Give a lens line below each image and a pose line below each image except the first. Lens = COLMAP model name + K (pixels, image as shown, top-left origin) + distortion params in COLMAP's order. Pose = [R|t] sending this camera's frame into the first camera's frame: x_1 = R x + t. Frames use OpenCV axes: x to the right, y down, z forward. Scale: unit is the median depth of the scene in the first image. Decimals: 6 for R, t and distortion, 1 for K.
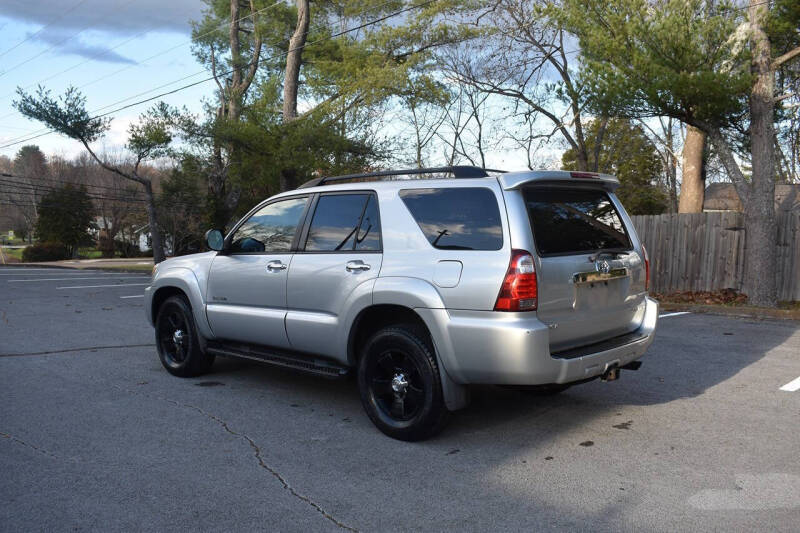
lens RADIAL K [[635.4, 0, 400.0], [0, 635.4, 266.5], [0, 0, 1]] dist [-0.063298, -0.000437]
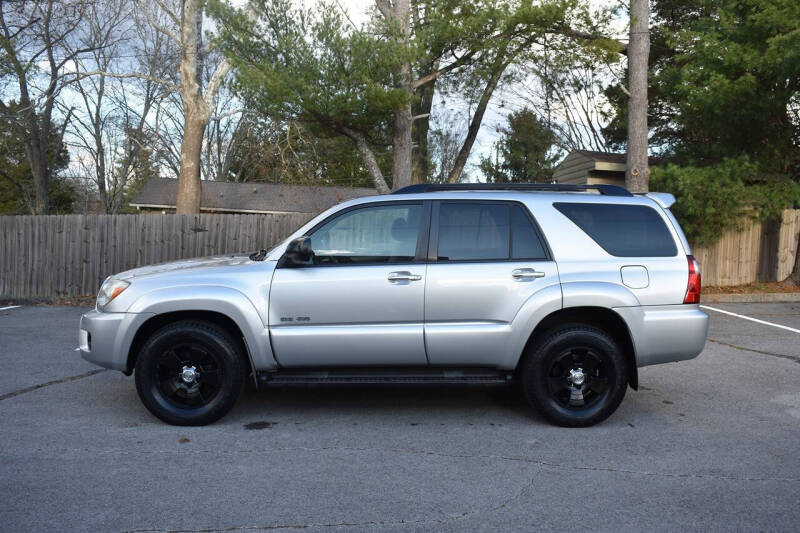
lens RADIAL K [[635.4, 0, 400.0], [0, 635.4, 266.5], [0, 0, 1]] dist [-0.063298, -0.000437]
pose [[0.763054, -0.037595, 0.645241, -0.858531], [0.031628, 0.999283, 0.020820, -0.039213], [-0.645561, 0.004521, 0.763695, 0.319979]]
